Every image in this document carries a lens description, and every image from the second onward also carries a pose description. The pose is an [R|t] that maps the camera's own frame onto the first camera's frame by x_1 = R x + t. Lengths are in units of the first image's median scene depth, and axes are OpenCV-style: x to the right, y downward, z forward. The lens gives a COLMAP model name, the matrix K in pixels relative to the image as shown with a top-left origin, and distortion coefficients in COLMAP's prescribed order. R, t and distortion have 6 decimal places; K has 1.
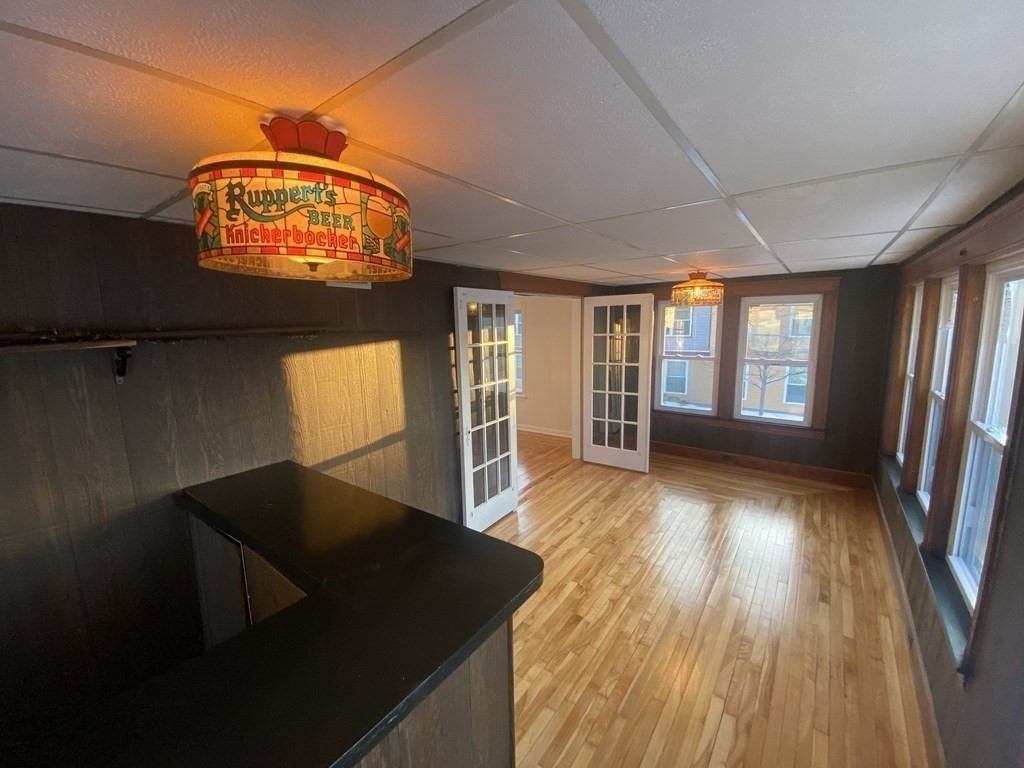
lens RADIAL K [[411.2, 0, 511.8], [0, 411.2, 390.5], [0, 0, 1]] dist [0.011030, -0.017164]
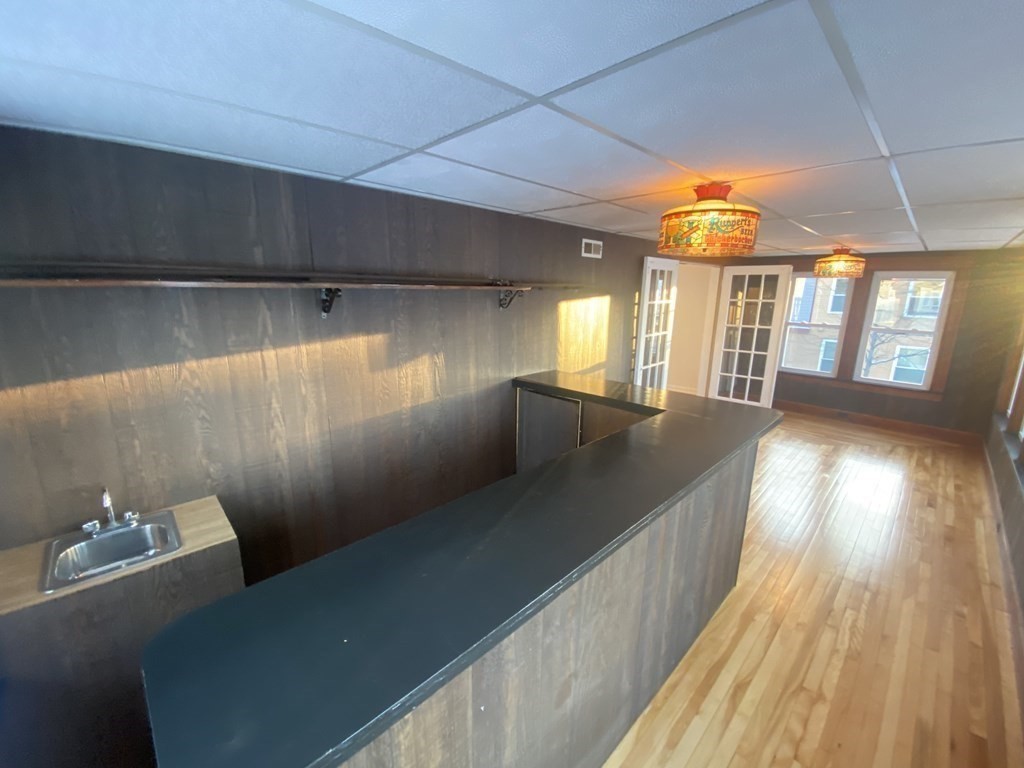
lens RADIAL K [[411.2, 0, 511.8], [0, 411.2, 390.5], [0, 0, 1]] dist [0.011030, -0.017164]
pose [[0.986326, 0.069274, -0.149541, -0.277205], [-0.057830, 0.995150, 0.079572, 0.078415], [0.154328, -0.069836, 0.985549, -0.329399]]
